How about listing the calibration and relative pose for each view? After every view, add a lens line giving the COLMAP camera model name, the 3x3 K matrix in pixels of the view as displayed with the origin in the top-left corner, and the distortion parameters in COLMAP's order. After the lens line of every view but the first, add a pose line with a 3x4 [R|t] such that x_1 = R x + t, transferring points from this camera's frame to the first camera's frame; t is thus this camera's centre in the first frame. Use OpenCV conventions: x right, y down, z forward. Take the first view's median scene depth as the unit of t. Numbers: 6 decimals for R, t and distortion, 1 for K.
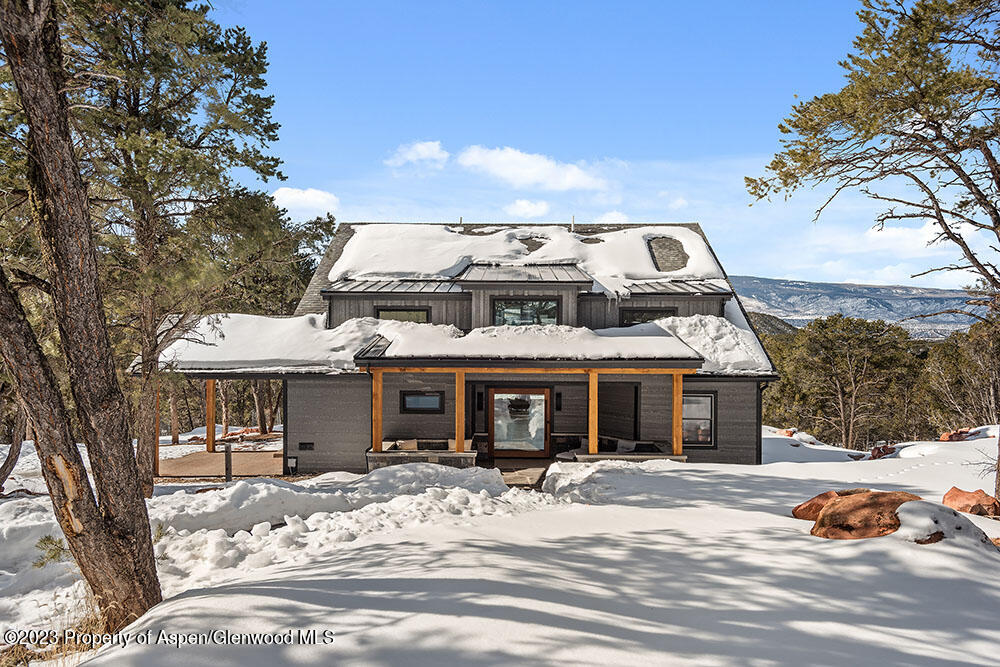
lens RADIAL K [[671.1, 0, 500.0], [0, 671.1, 333.5], [0, 0, 1]] dist [0.001853, 0.000365]
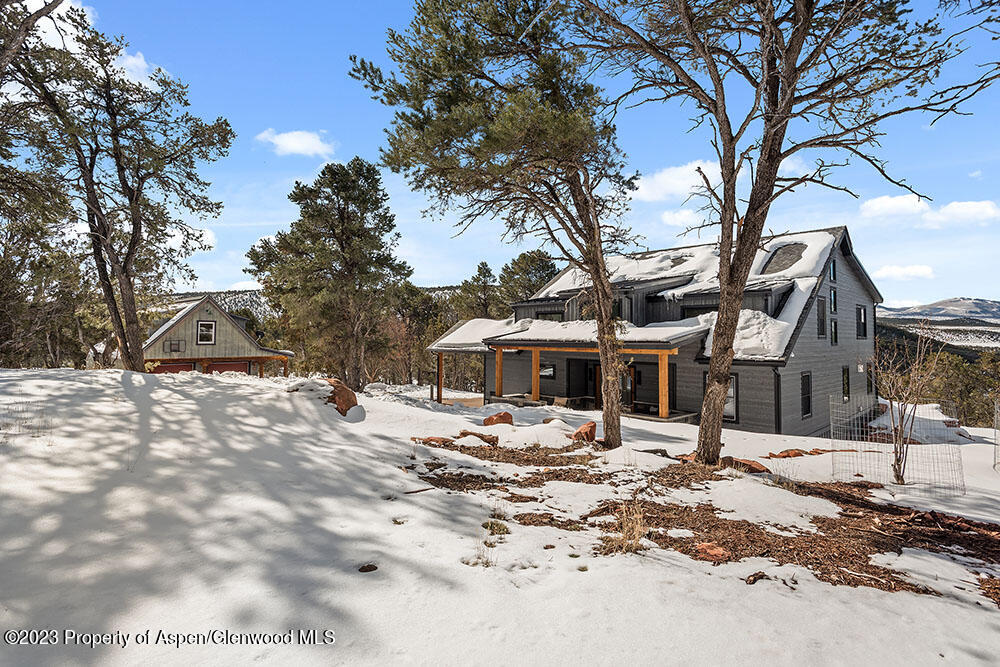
lens RADIAL K [[513.8, 0, 499.6], [0, 513.8, 308.5], [0, 0, 1]] dist [0.014896, -0.013156]
pose [[0.711711, -0.038935, -0.701393, 0.658053], [-0.011592, 0.997676, -0.067144, 0.037866], [0.702377, 0.055917, 0.709606, 0.064162]]
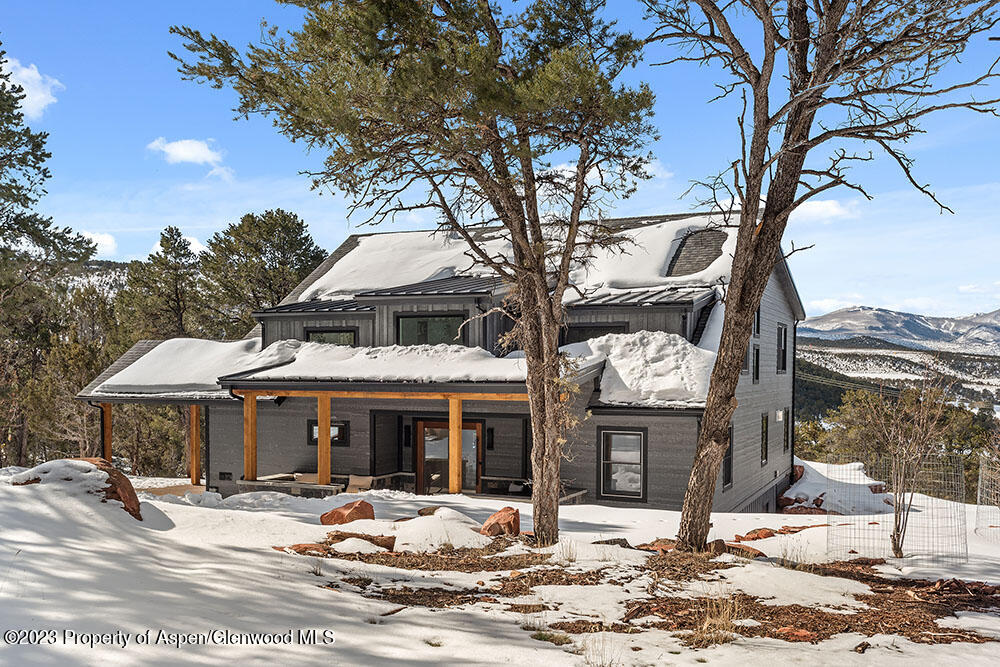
lens RADIAL K [[953.9, 0, 501.8], [0, 953.9, 404.3], [0, 0, 1]] dist [0.009568, 0.002261]
pose [[0.918403, 0.013844, -0.395405, 0.602207], [-0.004297, 0.999678, 0.025020, 0.031094], [0.395623, -0.021279, 0.918166, -0.081708]]
